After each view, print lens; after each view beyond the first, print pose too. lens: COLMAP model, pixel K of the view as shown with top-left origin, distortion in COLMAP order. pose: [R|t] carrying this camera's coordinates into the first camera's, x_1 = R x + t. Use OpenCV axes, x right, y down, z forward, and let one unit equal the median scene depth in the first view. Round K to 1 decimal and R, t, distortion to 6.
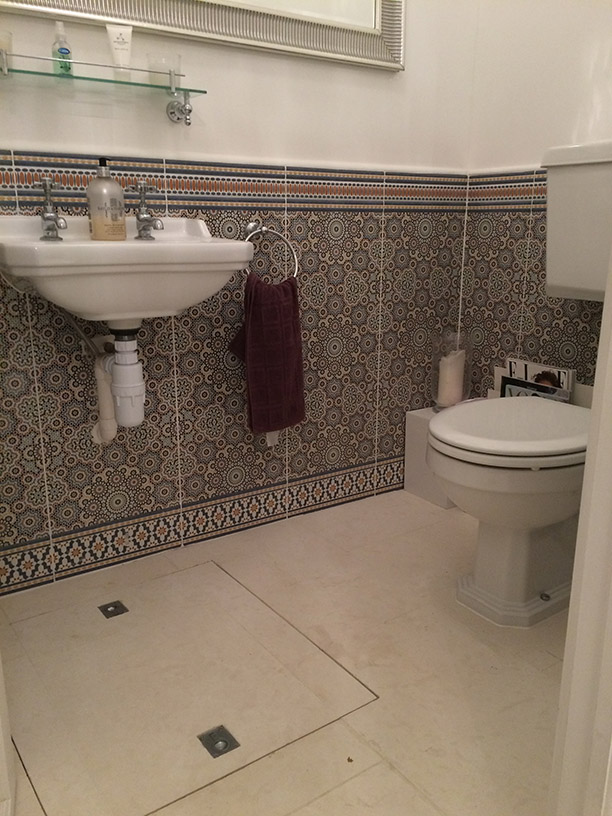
lens RADIAL K [[689.8, 0, 308.3], [0, 689.8, 410.0], [0, 0, 1]] dist [0.090874, -0.115166]
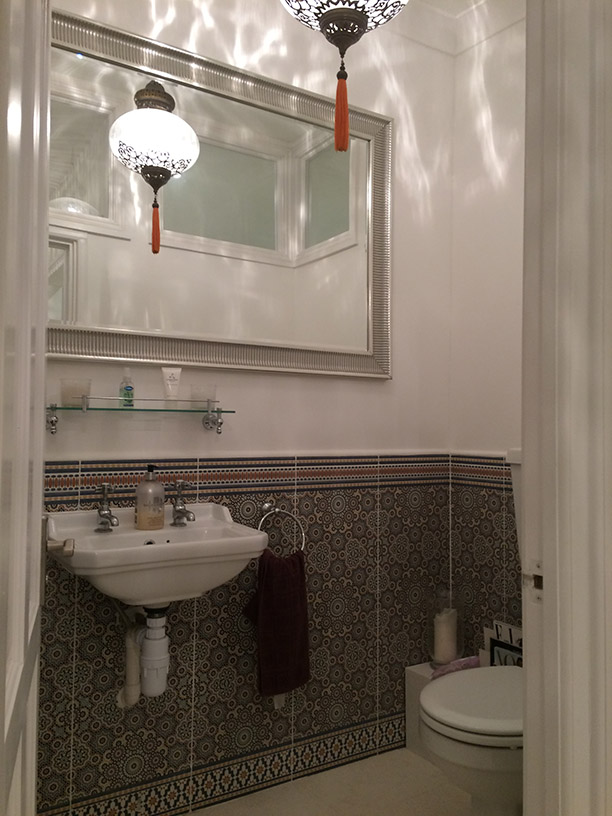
lens RADIAL K [[689.8, 0, 309.0], [0, 689.8, 405.8], [0, 0, 1]] dist [0.090874, -0.115166]
pose [[0.999842, 0.006648, -0.016462, 0.009448], [-0.011148, 0.956747, -0.290707, -0.083678], [0.013817, 0.290845, 0.956670, -0.184364]]
